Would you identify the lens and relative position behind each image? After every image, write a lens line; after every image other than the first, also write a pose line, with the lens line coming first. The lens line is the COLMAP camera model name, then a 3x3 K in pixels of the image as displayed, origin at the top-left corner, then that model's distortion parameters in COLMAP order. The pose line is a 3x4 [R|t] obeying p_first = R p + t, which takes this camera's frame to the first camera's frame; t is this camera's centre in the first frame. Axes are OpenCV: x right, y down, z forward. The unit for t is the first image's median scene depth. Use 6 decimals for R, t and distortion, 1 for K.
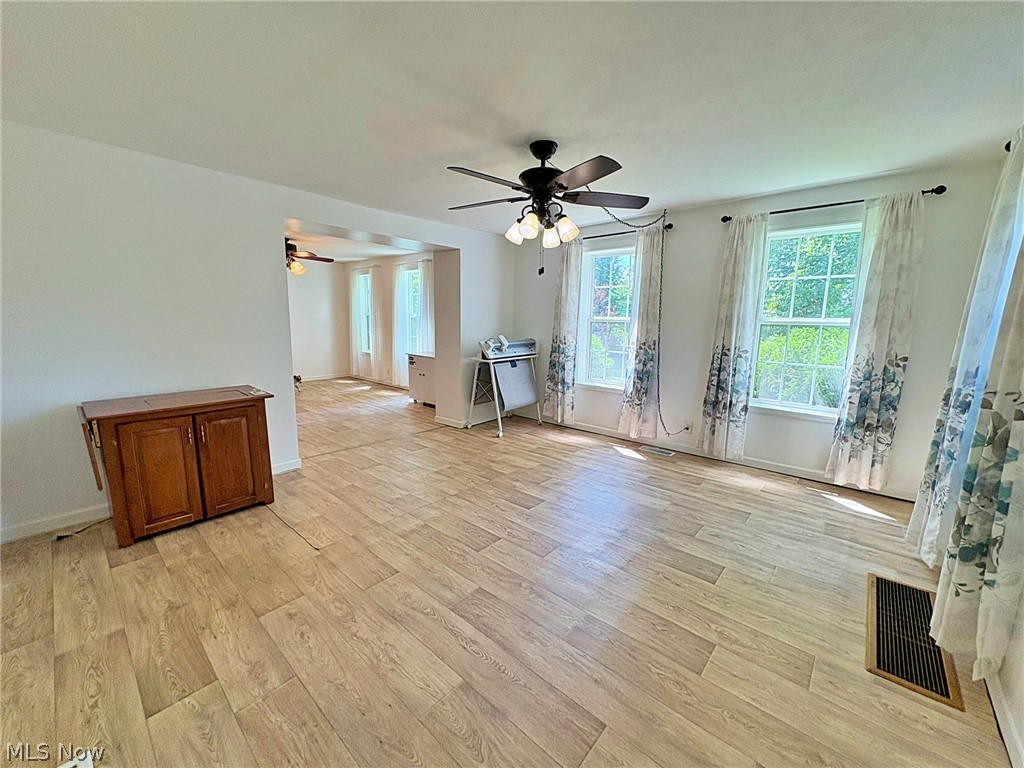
lens RADIAL K [[399.1, 0, 519.7], [0, 399.1, 403.1], [0, 0, 1]] dist [-0.000983, 0.000004]
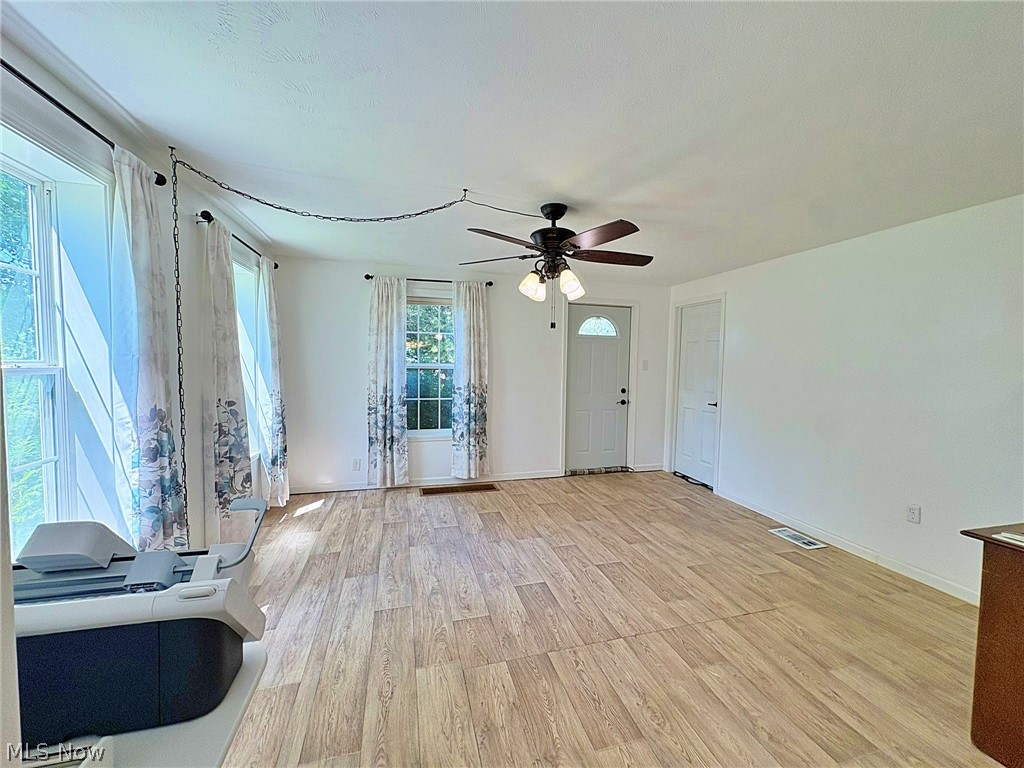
lens RADIAL K [[415.9, 0, 514.8], [0, 415.9, 384.3], [0, 0, 1]] dist [-0.000204, 0.000083]
pose [[-0.836546, -0.058167, 0.544801, -0.335045], [0.085860, 0.968146, 0.235204, -0.321686], [-0.541128, 0.243535, -0.804904, 1.404981]]
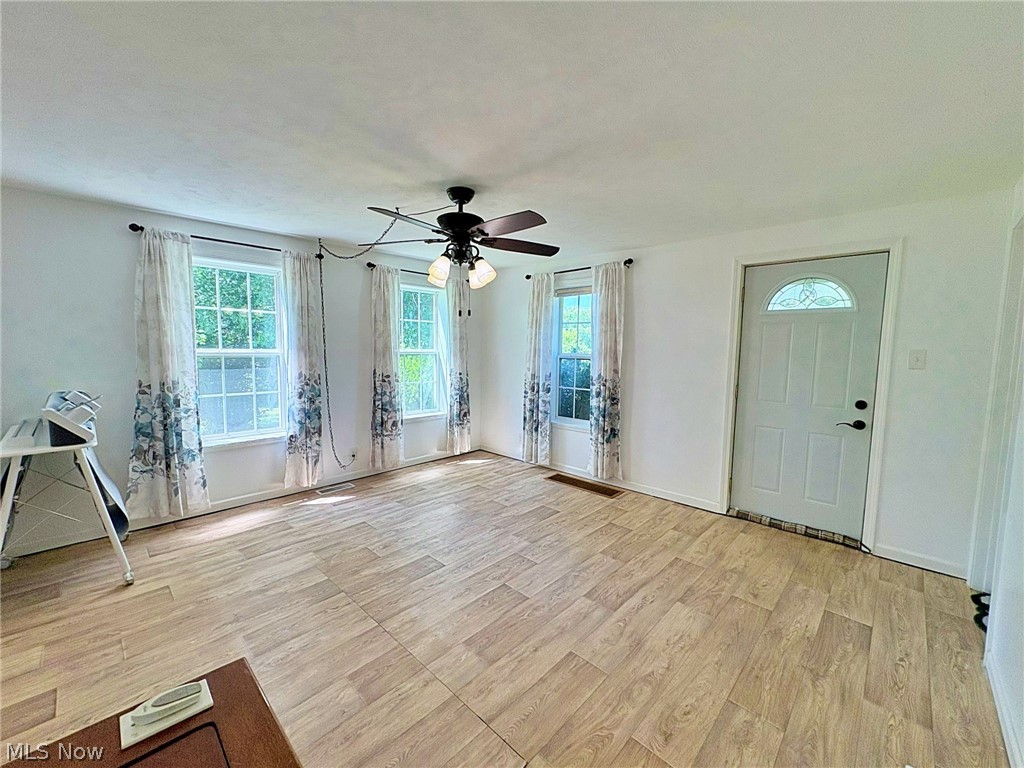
lens RADIAL K [[415.3, 0, 503.4], [0, 415.3, 385.1], [0, 0, 1]] dist [-0.001716, 0.000023]
pose [[0.057545, -0.107242, 0.992566, -0.726634], [0.195753, 0.976126, 0.094117, -0.167624], [-0.978963, 0.188882, 0.077164, 0.604421]]
